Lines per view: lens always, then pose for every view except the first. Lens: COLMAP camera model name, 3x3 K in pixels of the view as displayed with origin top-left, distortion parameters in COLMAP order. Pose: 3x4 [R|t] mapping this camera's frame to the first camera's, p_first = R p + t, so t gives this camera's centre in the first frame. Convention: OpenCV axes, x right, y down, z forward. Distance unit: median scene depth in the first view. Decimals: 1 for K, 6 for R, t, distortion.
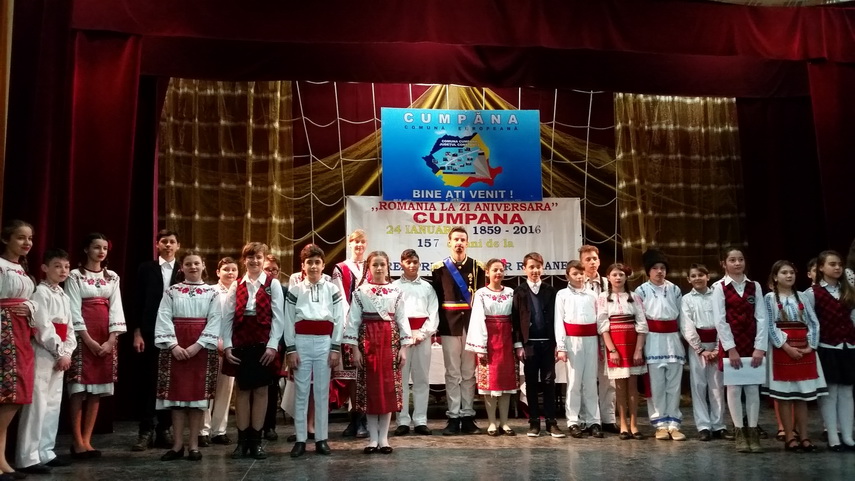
lens RADIAL K [[692.5, 0, 430.0], [0, 692.5, 243.0], [0, 0, 1]] dist [0.178376, -0.394575]
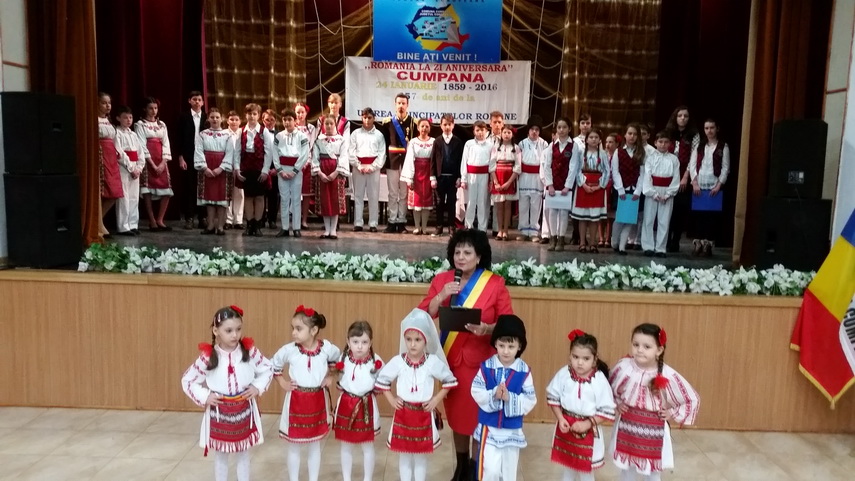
lens RADIAL K [[692.5, 0, 430.0], [0, 692.5, 243.0], [0, 0, 1]] dist [0.178376, -0.394575]
pose [[0.990647, 0.056554, -0.124179, 0.305620], [-0.023337, 0.966879, 0.254164, -0.094282], [0.134440, -0.248889, 0.959156, -0.452027]]
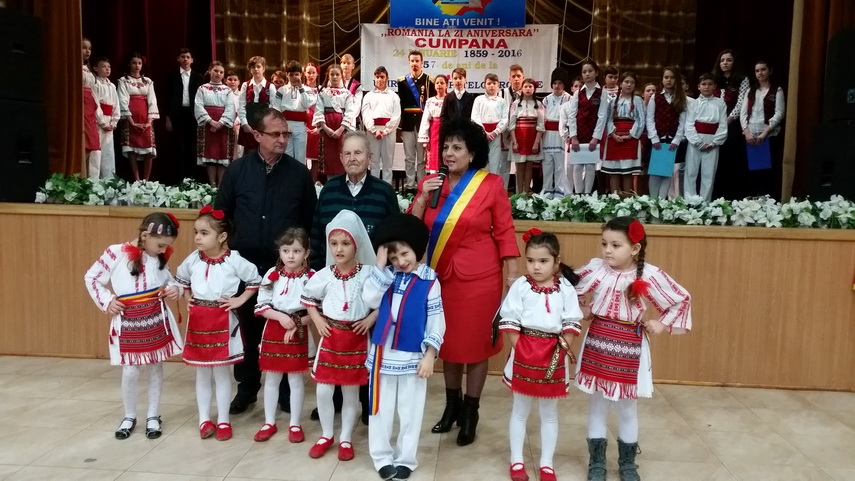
lens RADIAL K [[692.5, 0, 430.0], [0, 692.5, 243.0], [0, 0, 1]] dist [0.178376, -0.394575]
pose [[0.981849, 0.053477, -0.181967, 0.345907], [-0.010749, 0.973574, 0.228118, 0.035562], [0.189357, -0.222022, 0.956478, -0.357095]]
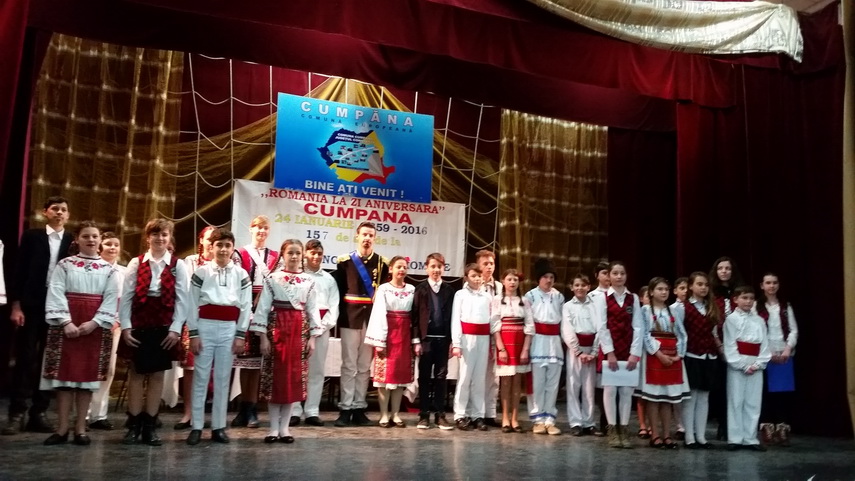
lens RADIAL K [[692.5, 0, 430.0], [0, 692.5, 243.0], [0, 0, 1]] dist [0.178376, -0.394575]
pose [[0.971492, 0.081469, 0.222635, -0.093381], [-0.082198, 0.996598, -0.006006, 0.006039], [-0.222367, -0.012465, 0.974883, -0.010696]]
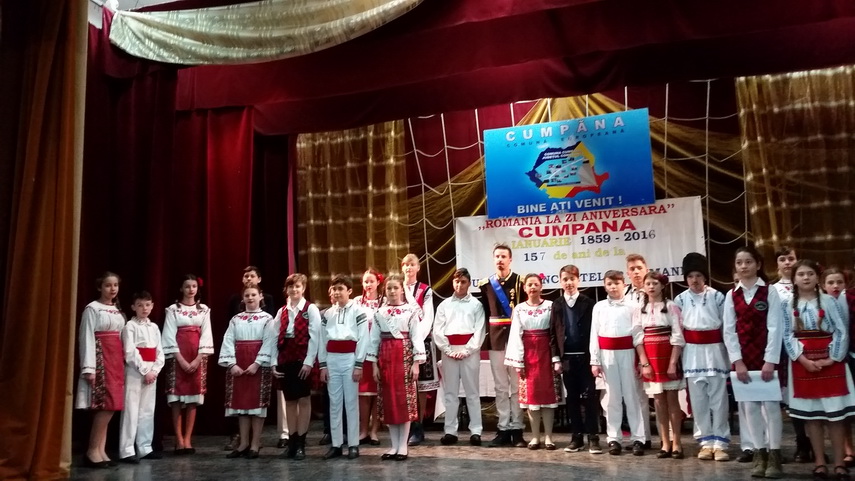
lens RADIAL K [[692.5, 0, 430.0], [0, 692.5, 243.0], [0, 0, 1]] dist [0.178376, -0.394575]
pose [[0.916366, -0.076772, -0.392912, 0.363105], [0.071958, 0.997042, -0.026992, -0.005154], [0.393822, -0.003539, 0.919180, 0.009510]]
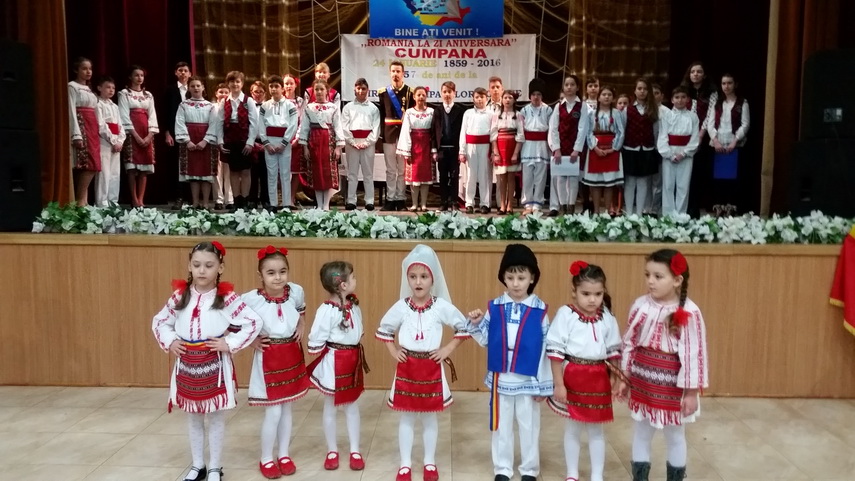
lens RADIAL K [[692.5, 0, 430.0], [0, 692.5, 243.0], [0, 0, 1]] dist [0.178376, -0.394575]
pose [[0.989359, 0.034361, -0.141380, 0.317291], [-0.000491, 0.972496, 0.232919, 0.003191], [0.145495, -0.230371, 0.962164, -0.373248]]
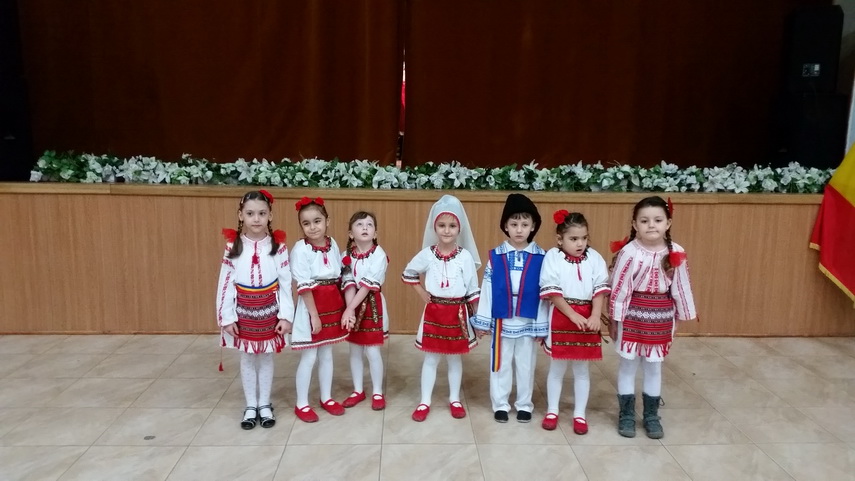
lens RADIAL K [[692.5, 0, 430.0], [0, 692.5, 243.0], [0, 0, 1]] dist [0.178376, -0.394575]
pose [[0.996480, 0.039869, -0.073746, 0.265757], [-0.015888, 0.953548, 0.300821, -0.001509], [0.082313, -0.298591, 0.950825, -0.403710]]
